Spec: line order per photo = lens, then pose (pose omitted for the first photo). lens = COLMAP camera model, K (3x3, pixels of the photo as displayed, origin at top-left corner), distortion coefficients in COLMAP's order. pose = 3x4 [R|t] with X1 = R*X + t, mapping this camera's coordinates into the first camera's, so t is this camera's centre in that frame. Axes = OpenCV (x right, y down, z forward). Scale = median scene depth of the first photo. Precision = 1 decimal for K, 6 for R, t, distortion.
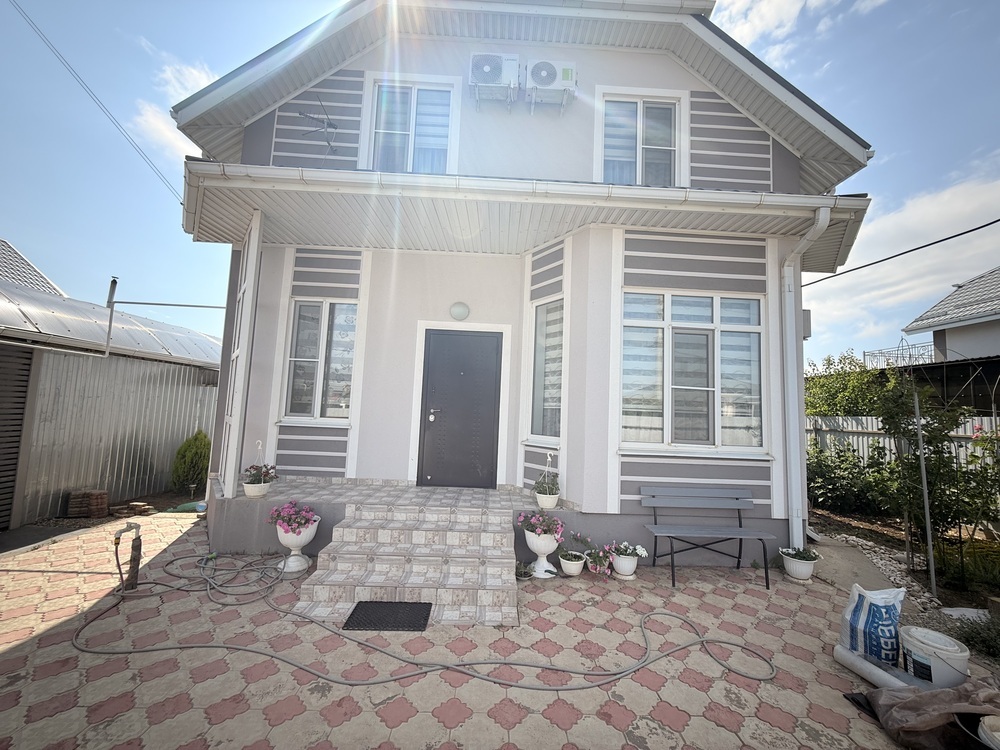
lens RADIAL K [[400.3, 0, 504.5], [0, 400.3, 377.7], [0, 0, 1]] dist [-0.001093, 0.000458]
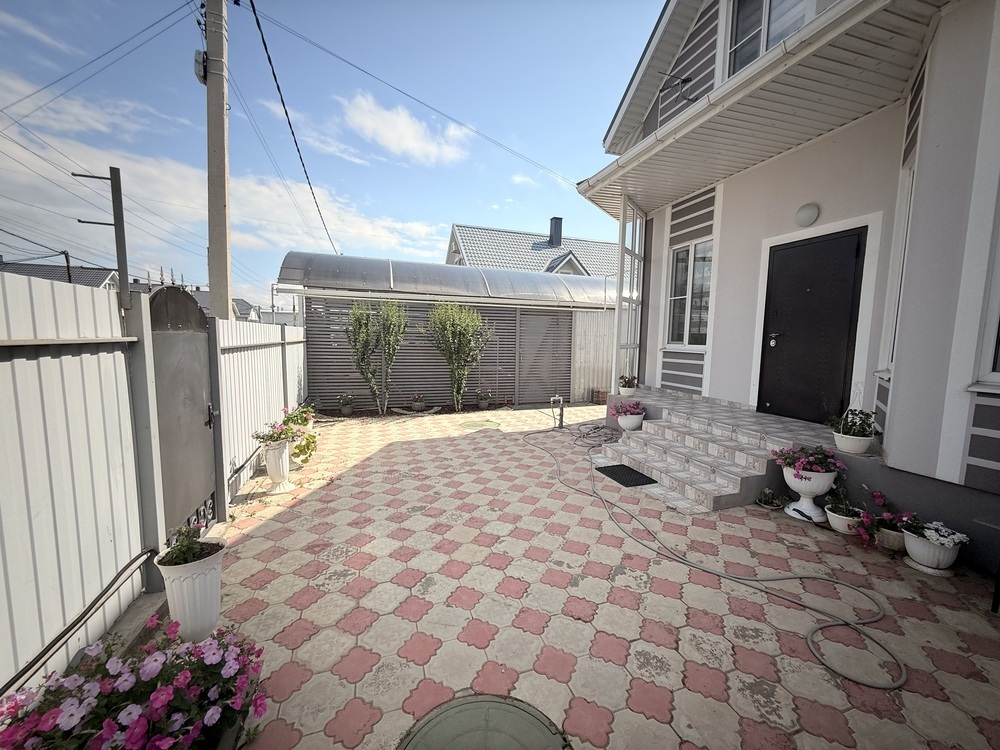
lens RADIAL K [[400.3, 0, 502.5], [0, 400.3, 376.1], [0, 0, 1]] dist [-0.001093, 0.000458]
pose [[0.287123, 0.058882, -0.956082, 0.542564], [0.070130, 0.994138, 0.082287, 0.057098], [0.955323, -0.090676, 0.281311, 0.127065]]
